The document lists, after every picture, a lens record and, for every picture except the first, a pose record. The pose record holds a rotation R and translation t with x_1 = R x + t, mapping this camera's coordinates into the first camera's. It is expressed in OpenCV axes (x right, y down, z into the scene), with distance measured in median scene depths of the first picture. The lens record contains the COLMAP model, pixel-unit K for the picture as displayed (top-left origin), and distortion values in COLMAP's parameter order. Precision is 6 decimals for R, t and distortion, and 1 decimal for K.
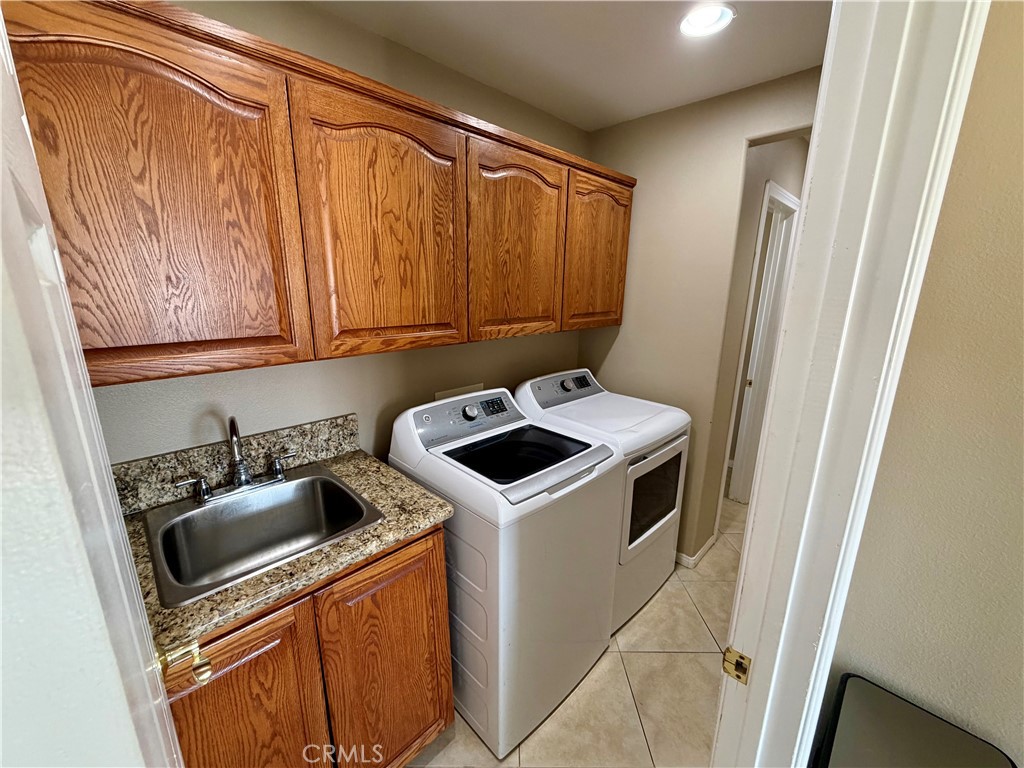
lens RADIAL K [[407.4, 0, 509.8], [0, 407.4, 385.9], [0, 0, 1]] dist [0.000226, -0.000231]
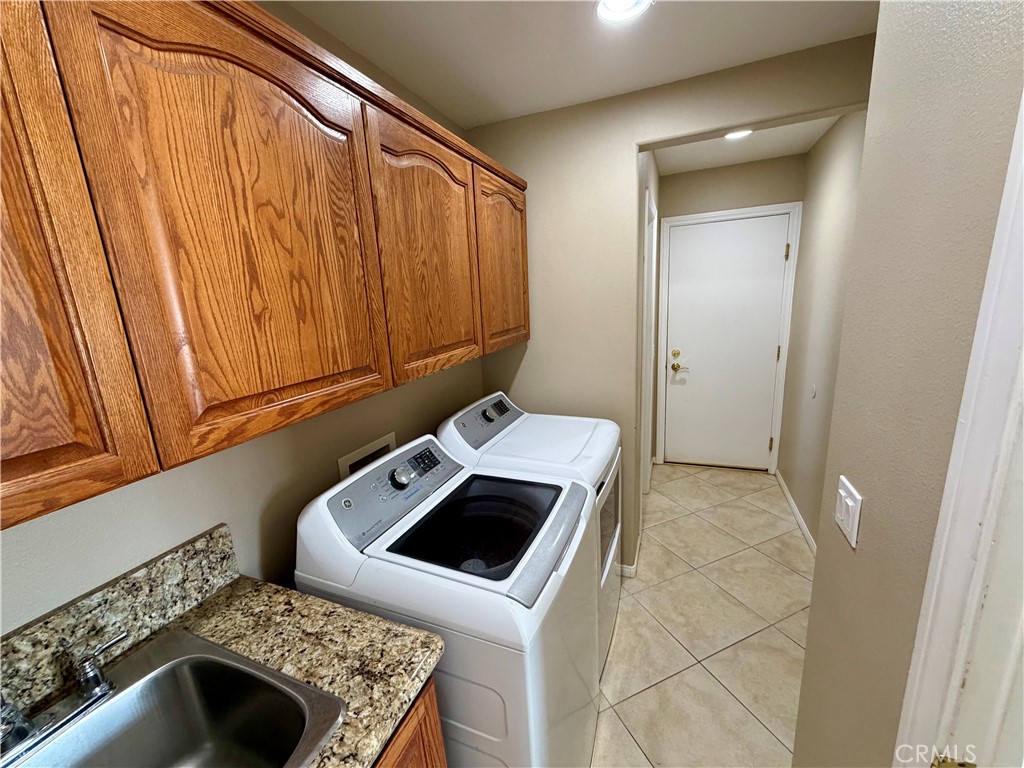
lens RADIAL K [[407.4, 0, 509.8], [0, 407.4, 385.9], [0, 0, 1]] dist [0.000226, -0.000231]
pose [[0.920958, -0.144498, 0.361879, -0.186103], [0.155746, 0.987795, -0.001939, -0.081114], [-0.357182, 0.058147, 0.932223, 0.262005]]
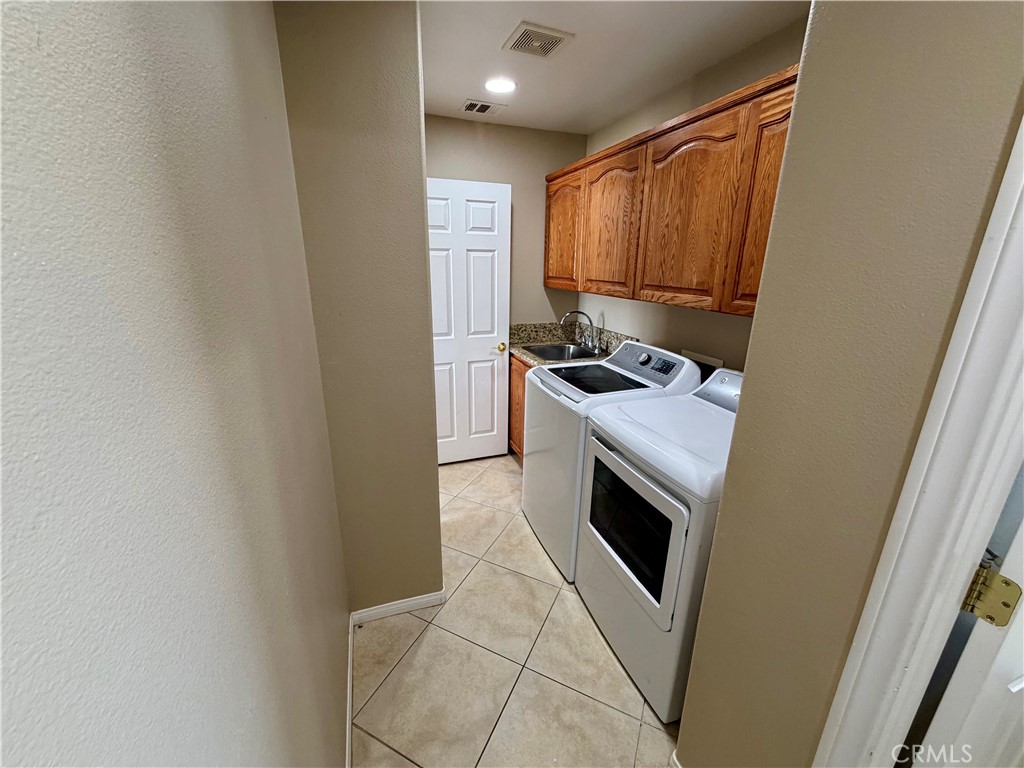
lens RADIAL K [[407.4, 0, 509.8], [0, 407.4, 385.9], [0, 0, 1]] dist [0.000226, -0.000231]
pose [[-0.427579, 0.252116, -0.868109, 1.410013], [-0.232918, 0.897171, 0.375278, -0.278635], [0.873456, 0.362659, -0.324889, 1.265767]]
